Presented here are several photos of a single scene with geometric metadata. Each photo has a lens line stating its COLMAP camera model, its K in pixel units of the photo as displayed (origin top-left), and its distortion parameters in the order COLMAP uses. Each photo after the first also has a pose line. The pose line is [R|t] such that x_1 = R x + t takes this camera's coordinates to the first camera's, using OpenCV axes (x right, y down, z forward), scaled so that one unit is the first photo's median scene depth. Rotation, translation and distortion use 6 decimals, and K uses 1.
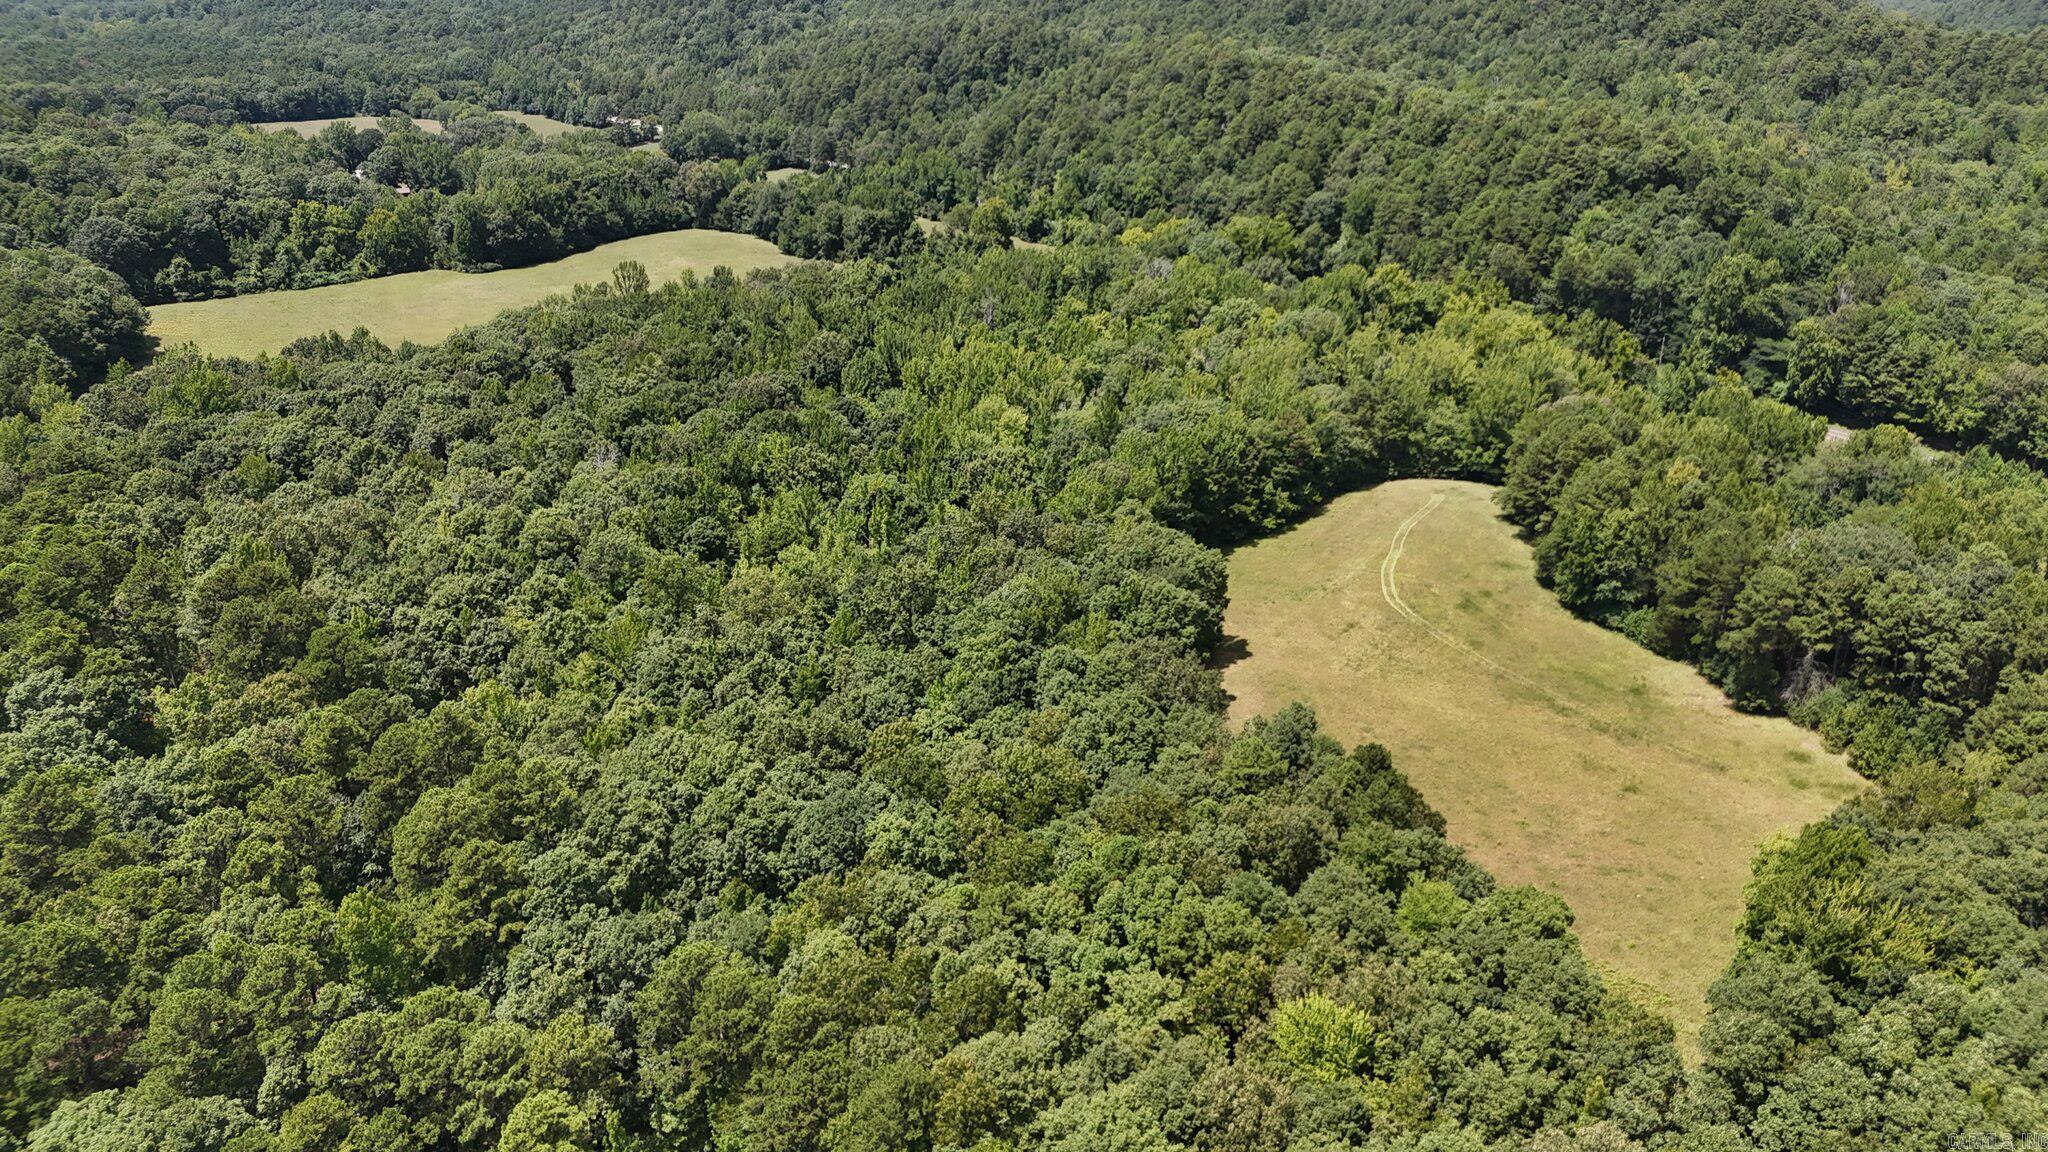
lens RADIAL K [[1493.2, 0, 1013.5], [0, 1493.2, 561.3], [0, 0, 1]] dist [0.067839, -0.077073]
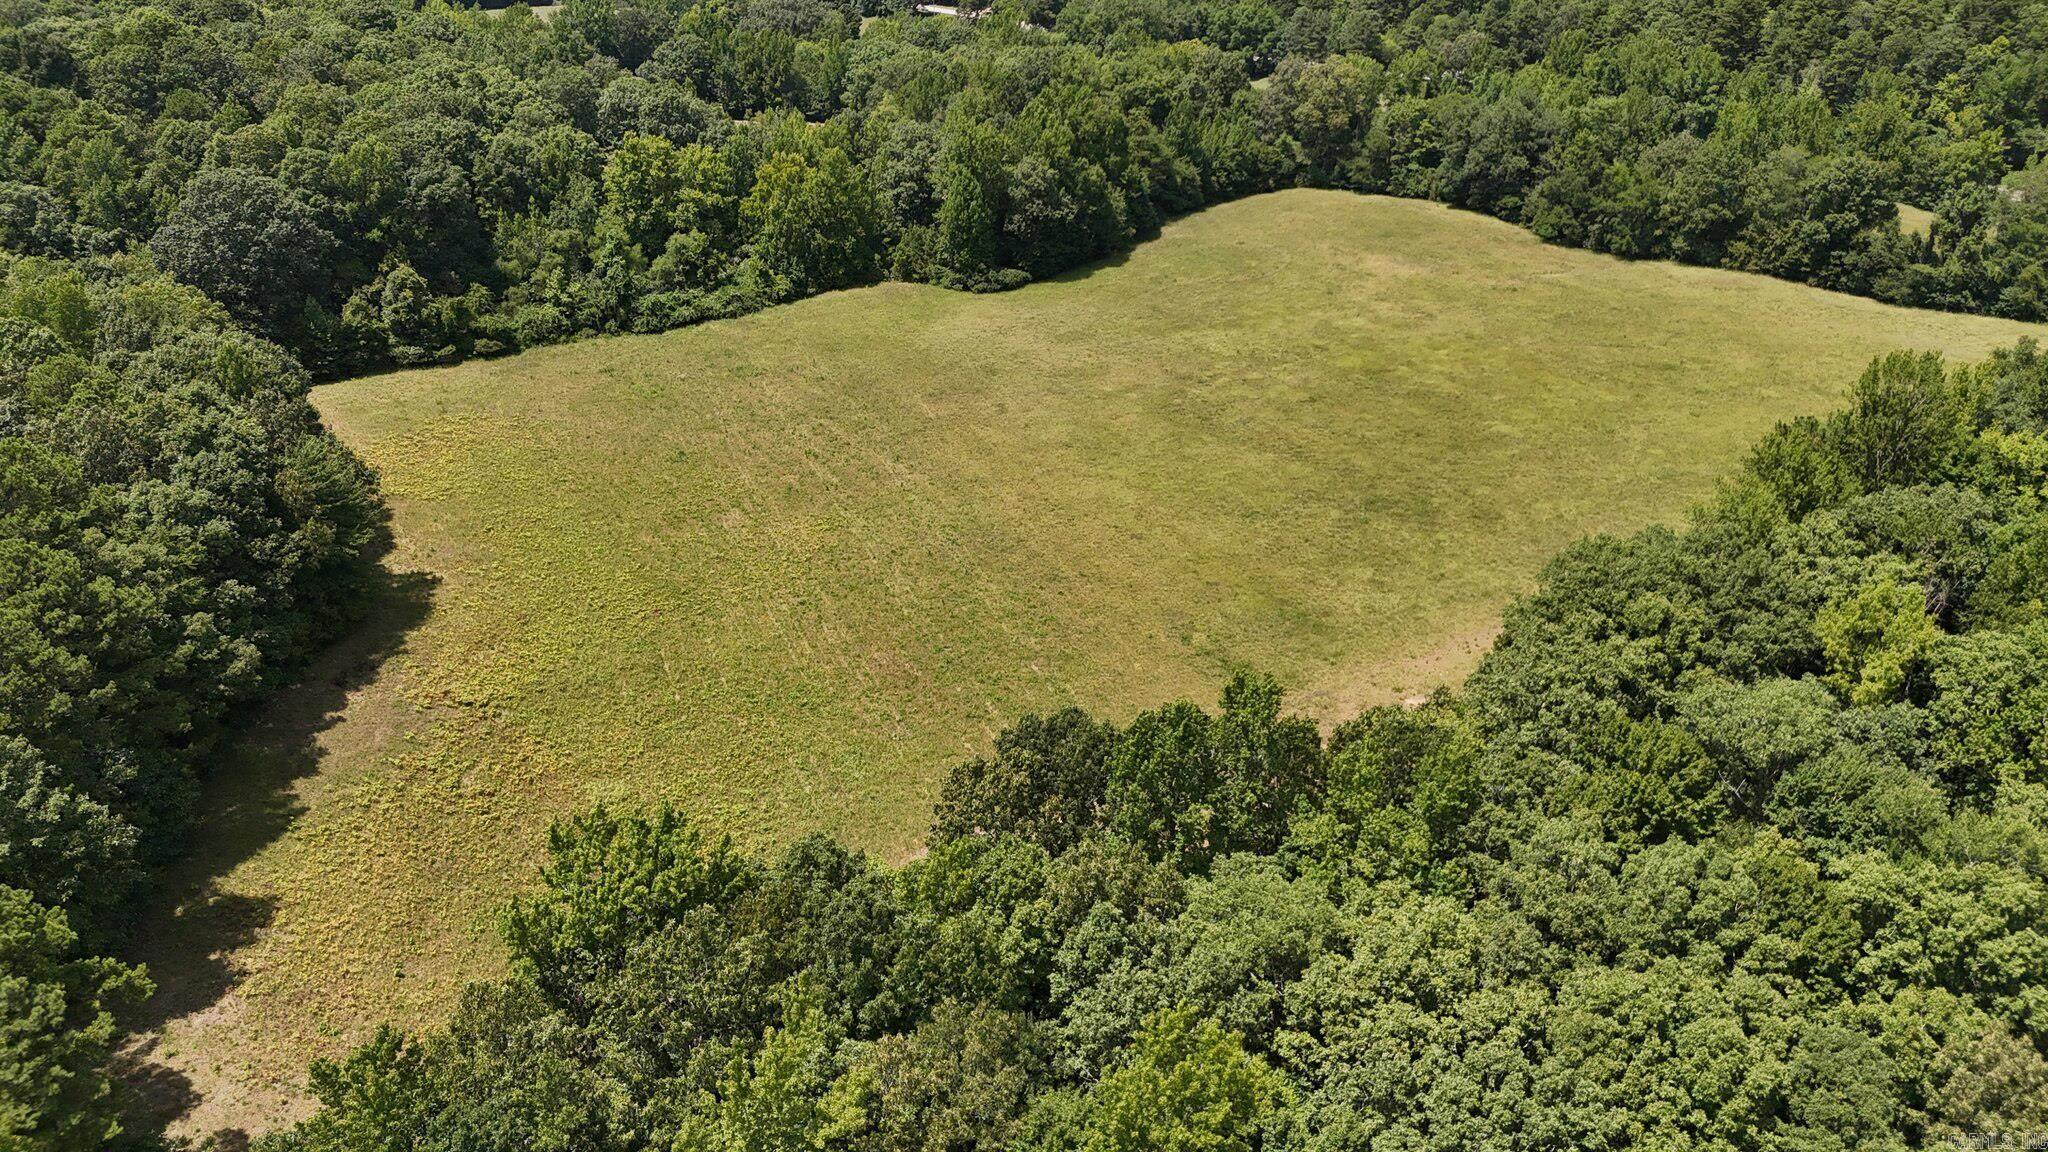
lens RADIAL K [[1493.2, 0, 1011.2], [0, 1493.2, 575.8], [0, 0, 1]] dist [0.067839, -0.077073]
pose [[0.998041, 0.026754, -0.056555, -0.324350], [-0.023446, 0.998019, 0.058376, -0.131281], [0.058005, -0.056936, 0.996691, 0.531331]]
